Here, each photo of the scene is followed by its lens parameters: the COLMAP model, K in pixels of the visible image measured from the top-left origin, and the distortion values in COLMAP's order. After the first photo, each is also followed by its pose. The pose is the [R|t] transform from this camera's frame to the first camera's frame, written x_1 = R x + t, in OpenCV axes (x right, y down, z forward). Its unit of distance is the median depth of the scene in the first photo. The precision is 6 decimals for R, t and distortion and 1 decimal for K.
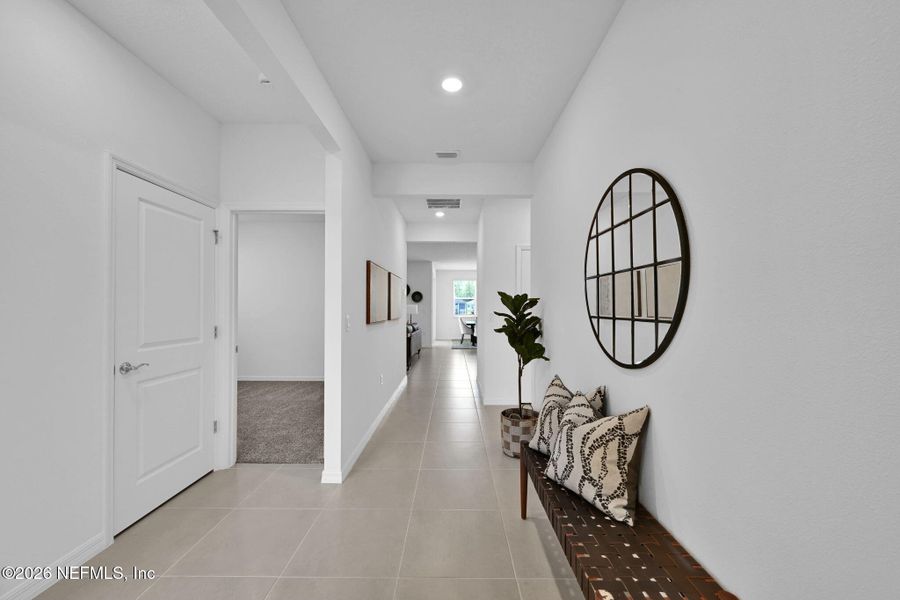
lens RADIAL K [[352.1, 0, 448.7], [0, 352.1, 302.6], [0, 0, 1]] dist [-0.000450, 0.000230]
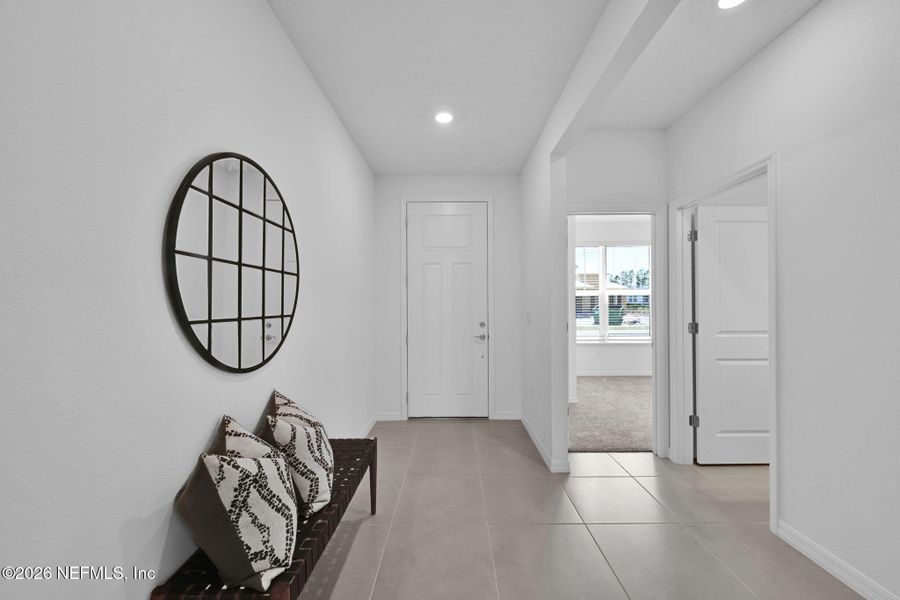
lens RADIAL K [[352.1, 0, 451.1], [0, 352.1, 301.5], [0, 0, 1]] dist [-0.000450, 0.000230]
pose [[-0.999892, 0.003553, -0.014226, -0.007237], [0.003879, 0.999728, -0.023008, 0.013427], [0.014141, -0.023060, -0.999634, 1.023860]]
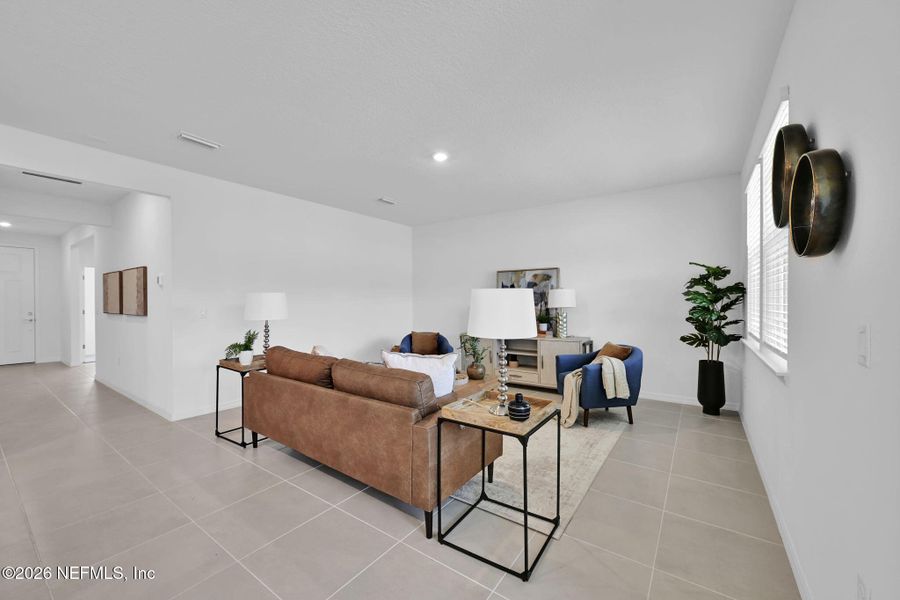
lens RADIAL K [[352.1, 0, 456.8], [0, 352.1, 302.7], [0, 0, 1]] dist [-0.000450, 0.000230]
pose [[-0.560564, 0.004670, -0.828098, 0.217358], [0.014475, 0.999887, -0.004159, 0.047559], [0.827985, -0.014318, -0.560568, 3.474118]]
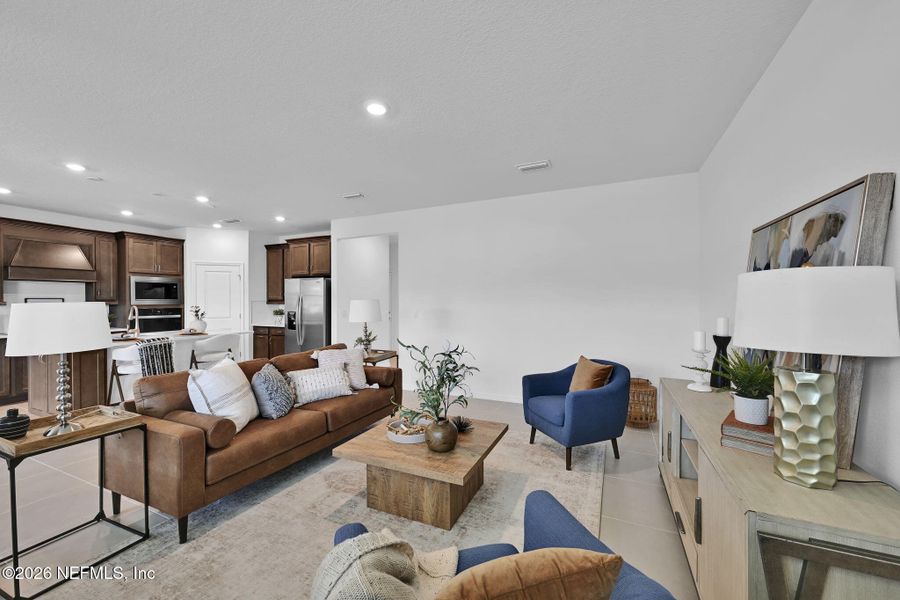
lens RADIAL K [[352.1, 0, 452.6], [0, 352.1, 304.4], [0, 0, 1]] dist [-0.000450, 0.000230]
pose [[-0.915801, -0.000395, 0.401631, -1.184568], [-0.001734, 0.999994, -0.002971, 0.024389], [-0.401628, -0.003418, -0.915797, 3.467596]]
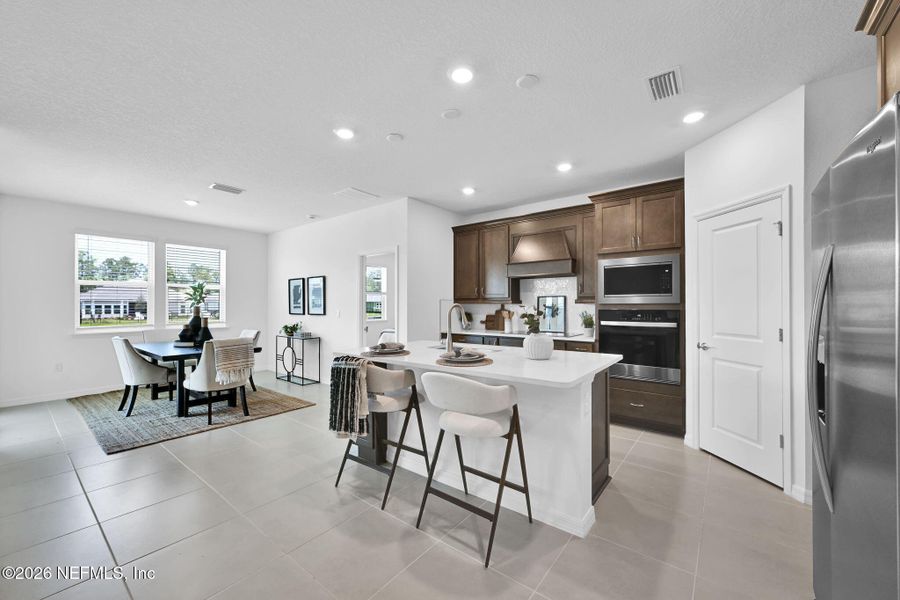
lens RADIAL K [[352.1, 0, 451.8], [0, 352.1, 303.7], [0, 0, 1]] dist [-0.000450, 0.000230]
pose [[0.605326, 0.003841, 0.795969, -0.171295], [-0.008329, 0.999964, 0.001509, 0.026544], [-0.795934, -0.007543, 0.605336, 2.106533]]
